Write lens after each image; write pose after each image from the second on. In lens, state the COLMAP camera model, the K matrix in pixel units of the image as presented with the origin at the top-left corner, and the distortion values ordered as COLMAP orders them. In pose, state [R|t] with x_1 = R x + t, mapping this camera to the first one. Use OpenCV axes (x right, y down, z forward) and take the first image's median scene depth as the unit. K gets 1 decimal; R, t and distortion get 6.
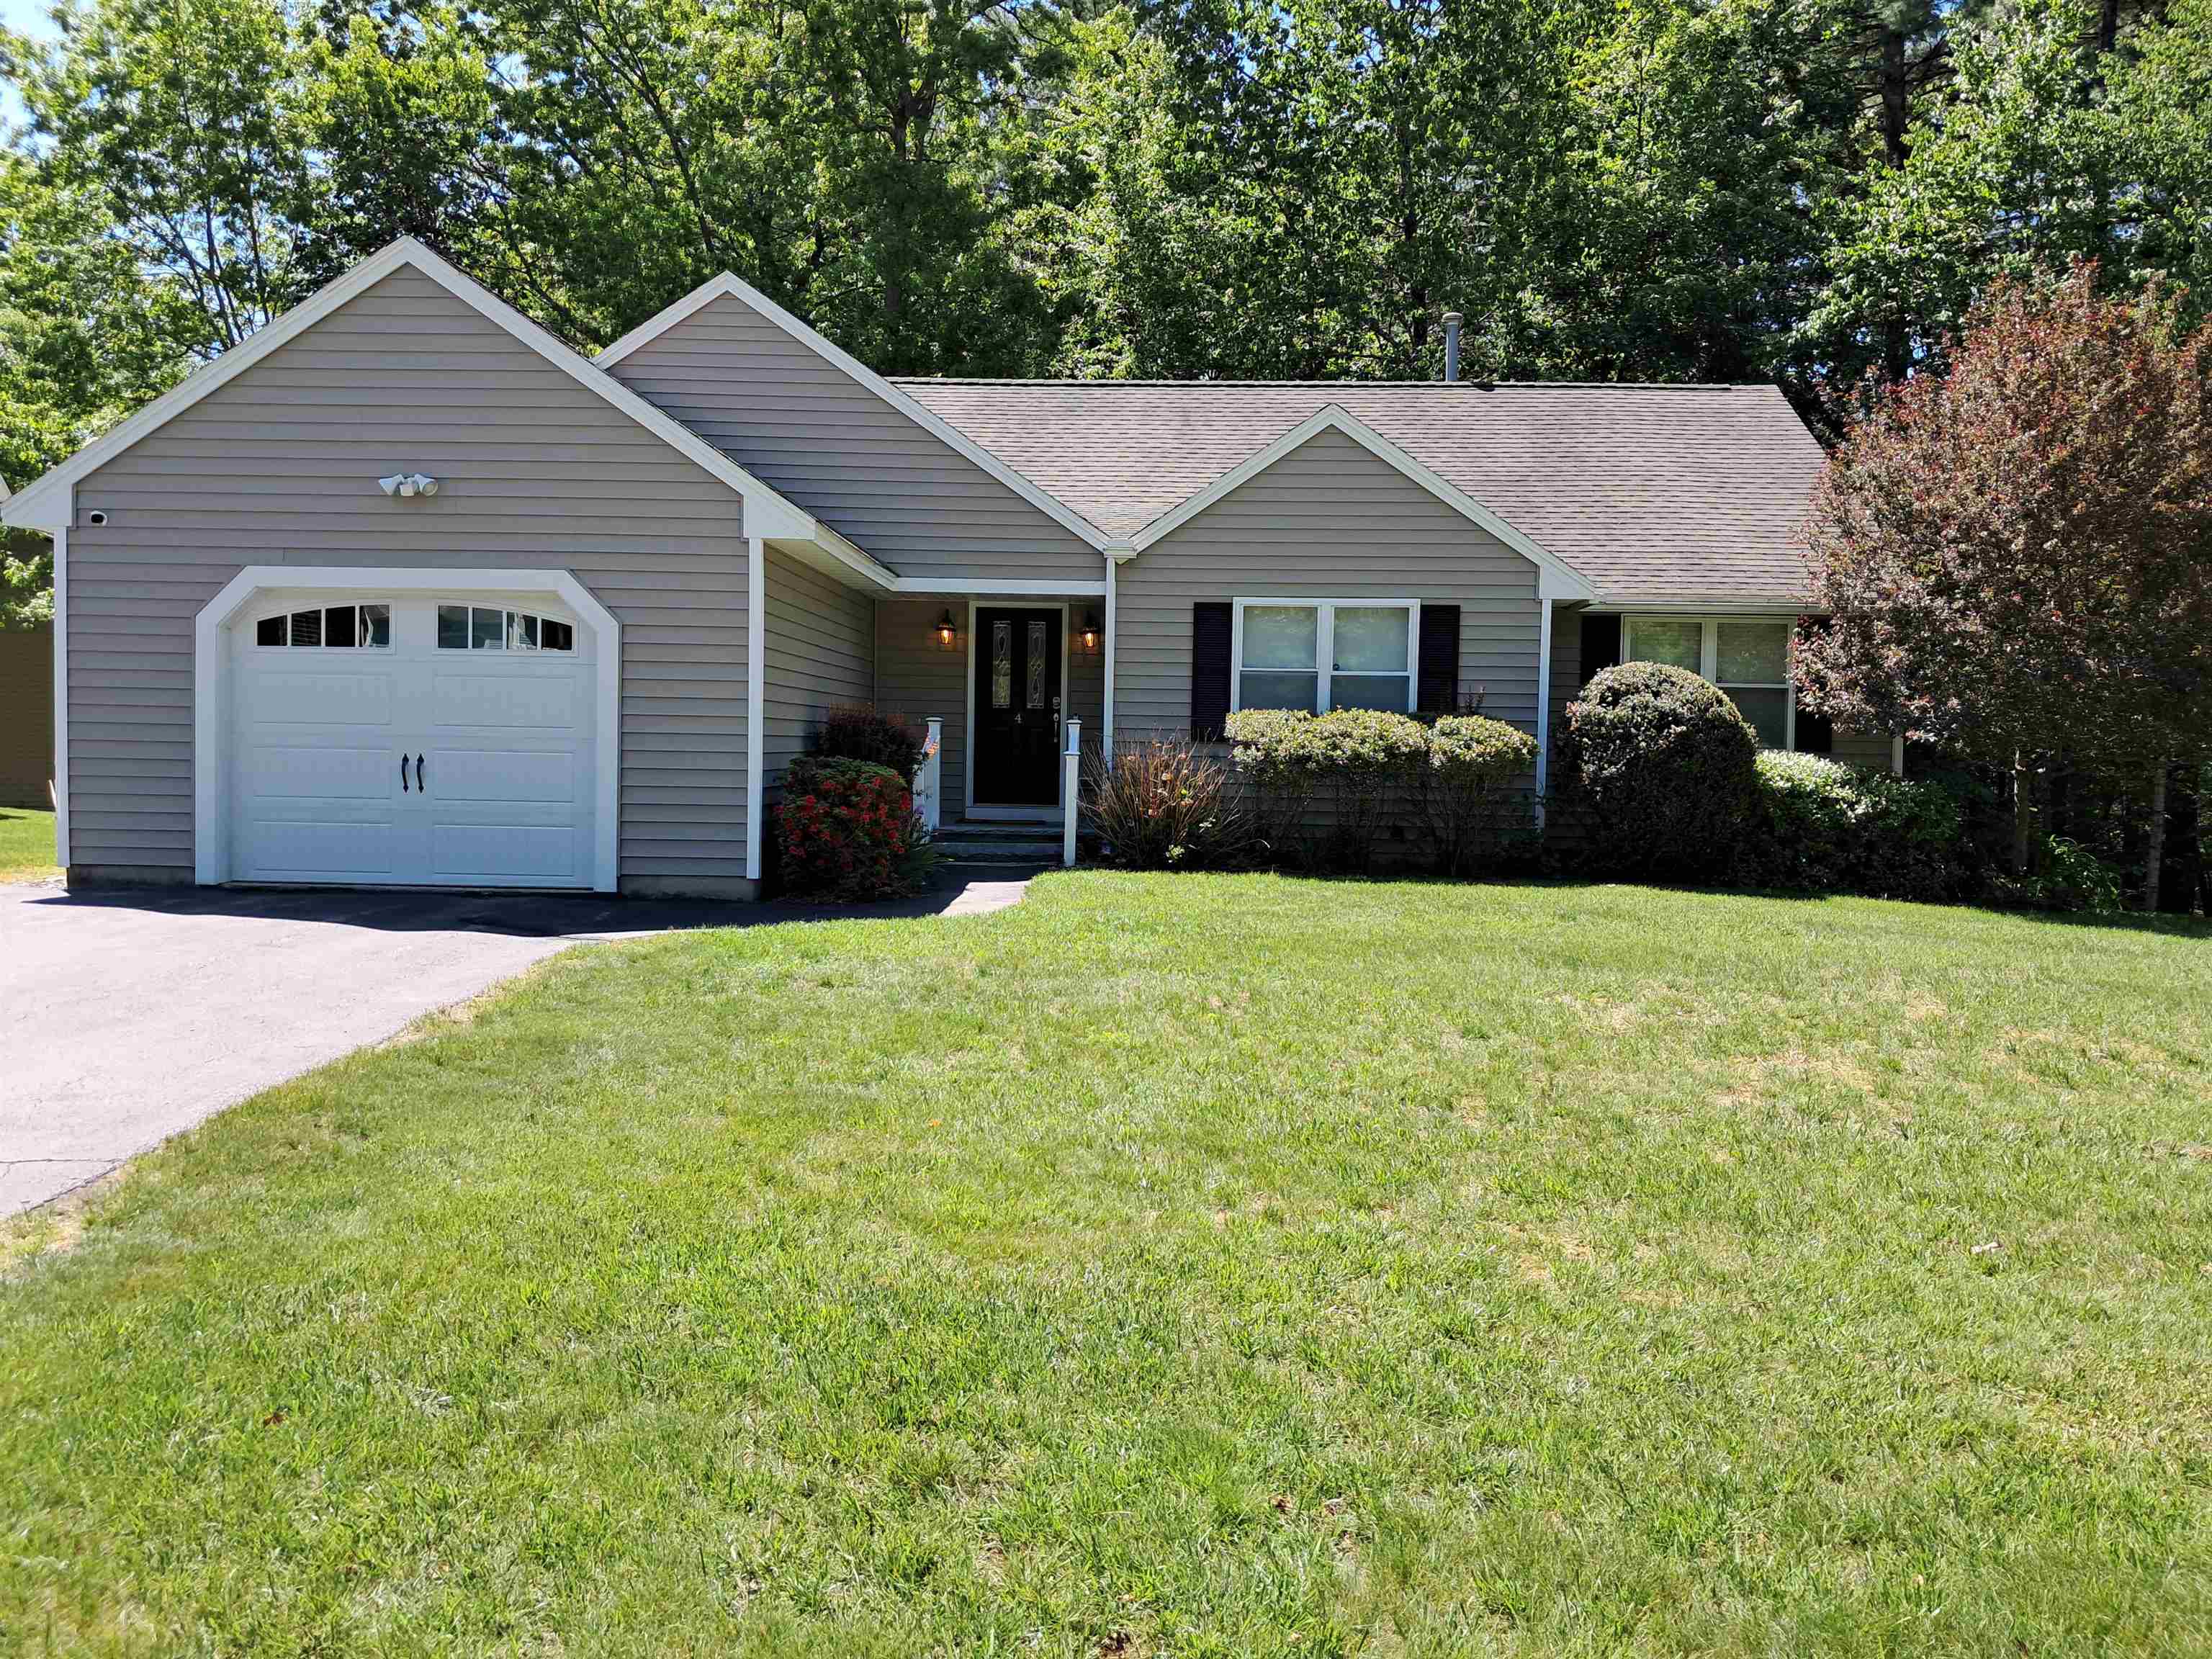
lens RADIAL K [[1758.4, 0, 1021.7], [0, 1758.4, 786.6], [0, 0, 1]] dist [0.047827, -0.001275]
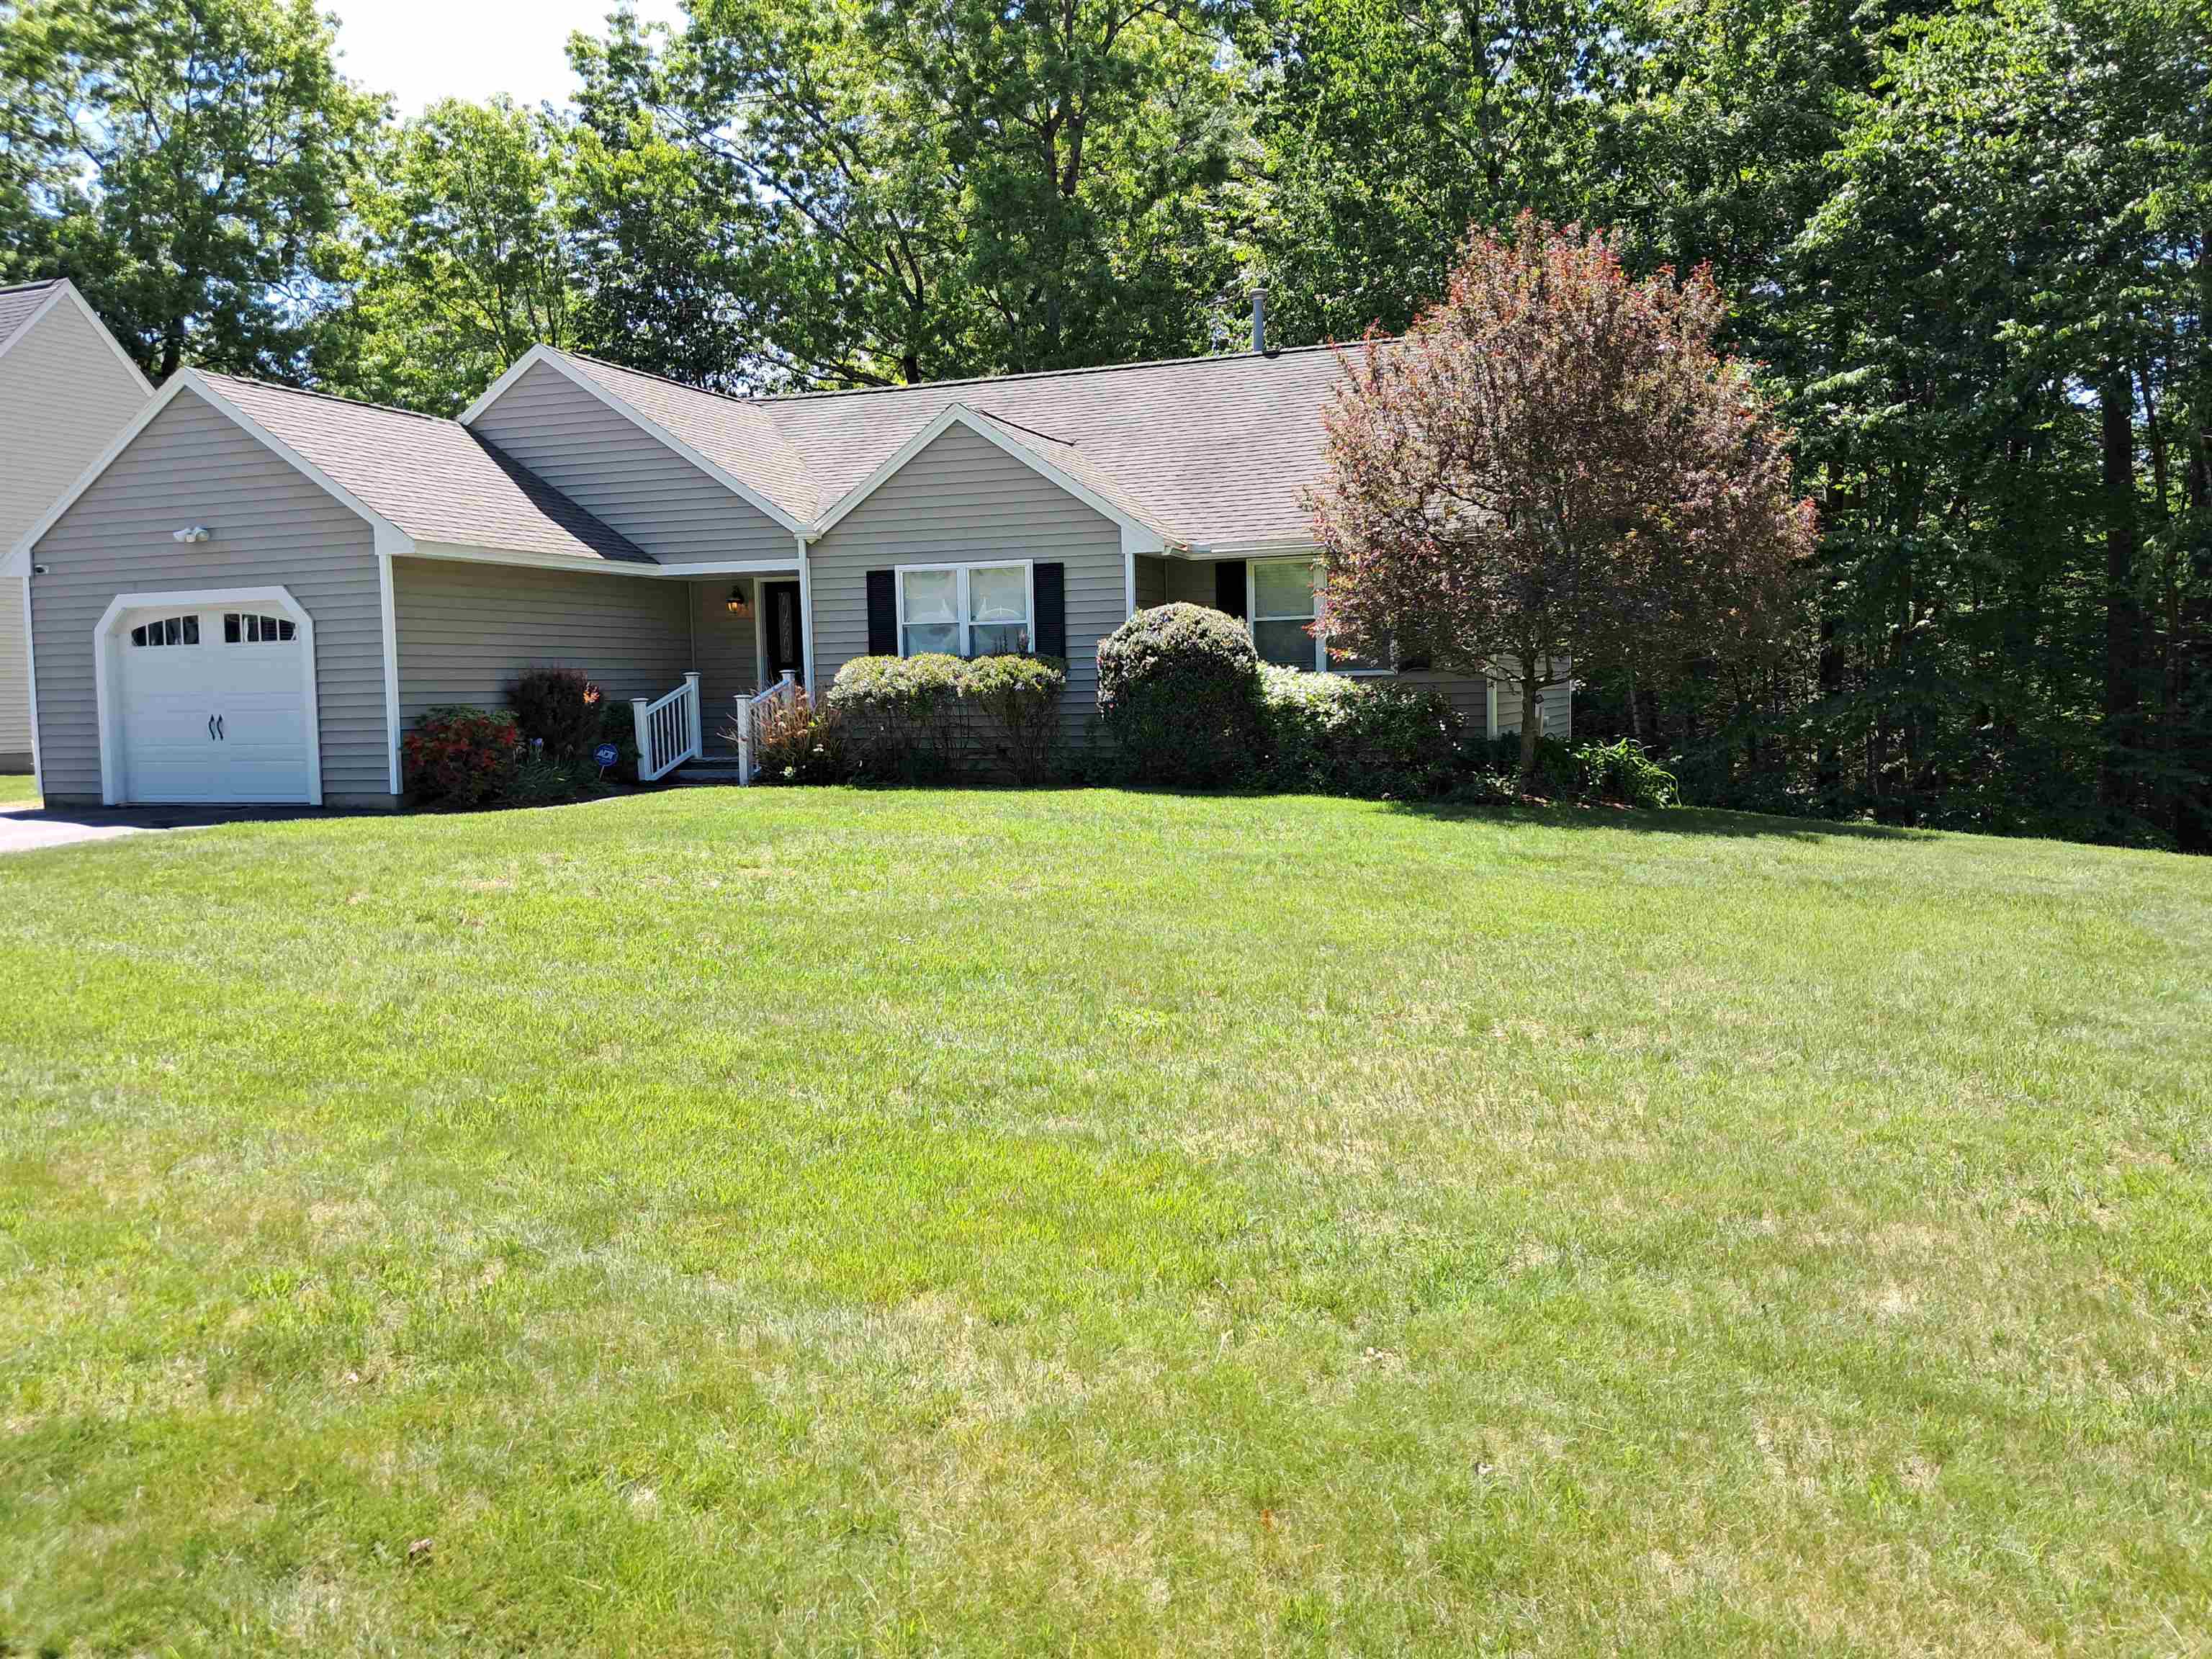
lens RADIAL K [[1712.0, 0, 1106.0], [0, 1712.0, 829.5], [0, 0, 1]] dist [-0.000820, 0.002197]
pose [[0.949616, -0.009709, -0.313264, 0.686884], [0.029001, 0.997954, 0.056982, 0.015034], [0.312070, -0.063196, 0.947955, -0.119799]]
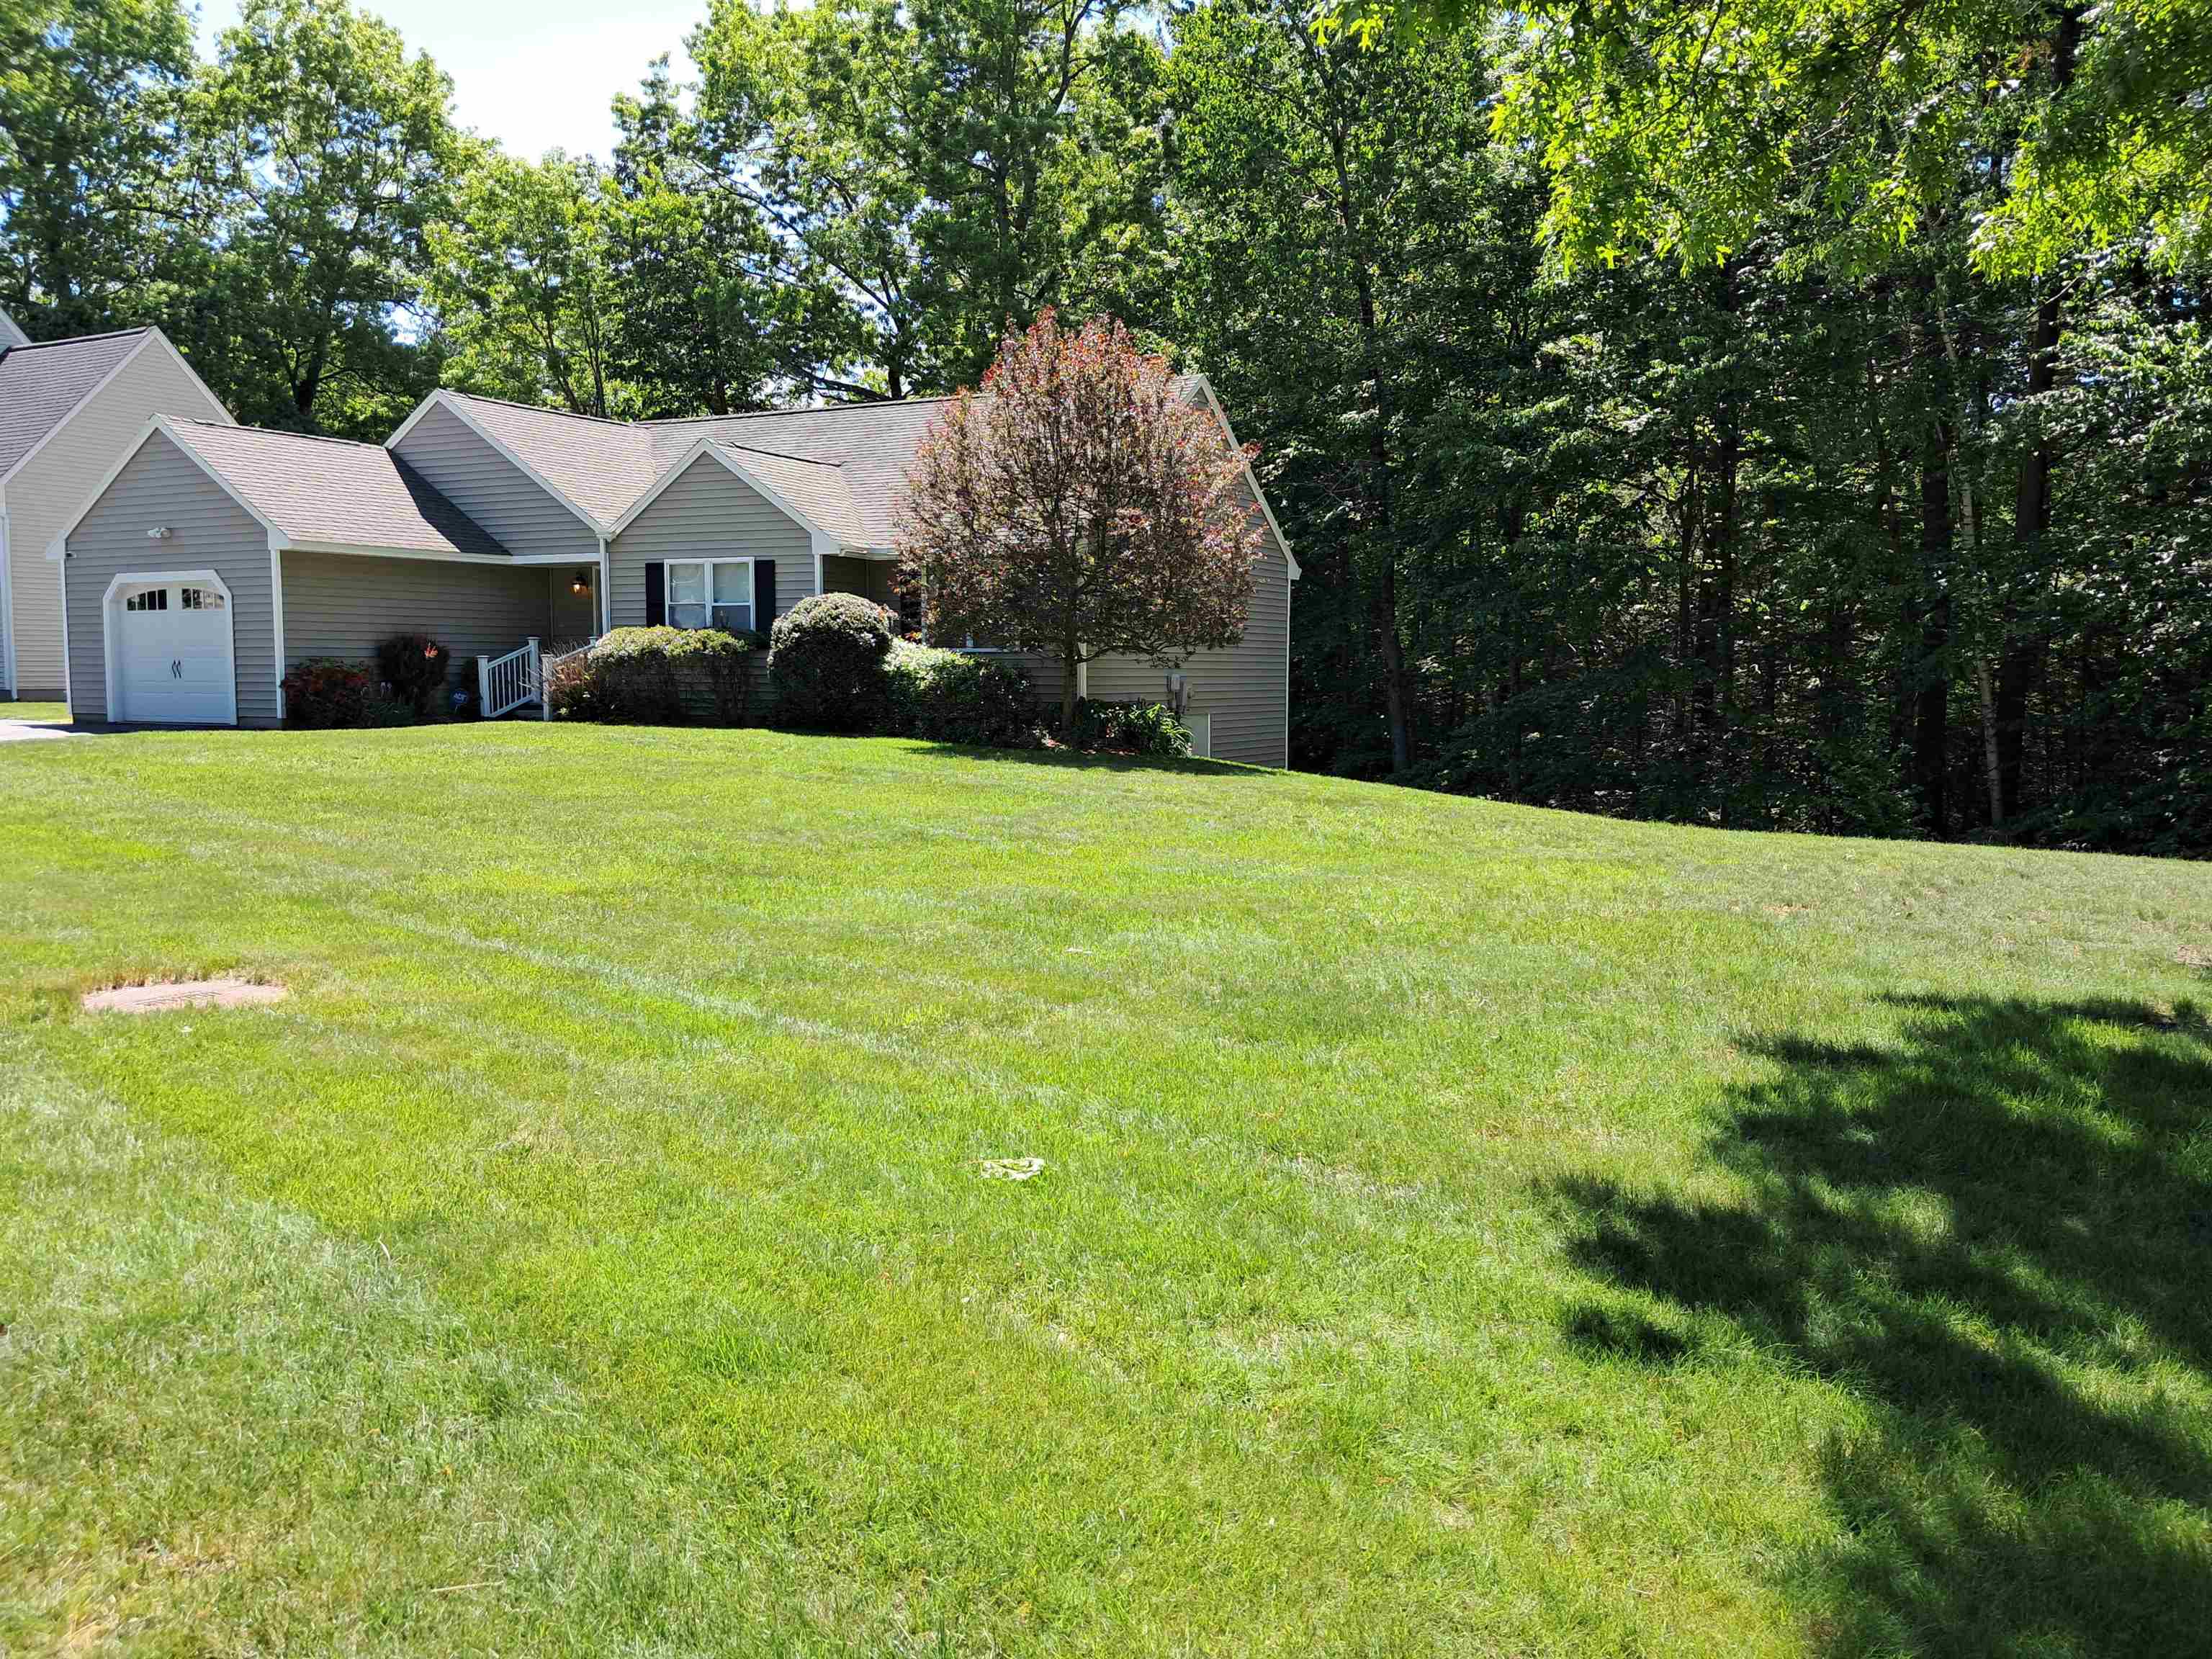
lens RADIAL K [[1708.9, 0, 1106.0], [0, 1708.9, 829.5], [0, 0, 1]] dist [-0.007200, -0.002844]
pose [[0.901623, 0.028628, -0.431574, 1.283438], [0.002716, 0.997413, 0.071837, 0.033561], [0.432514, -0.065942, 0.899213, -0.302378]]
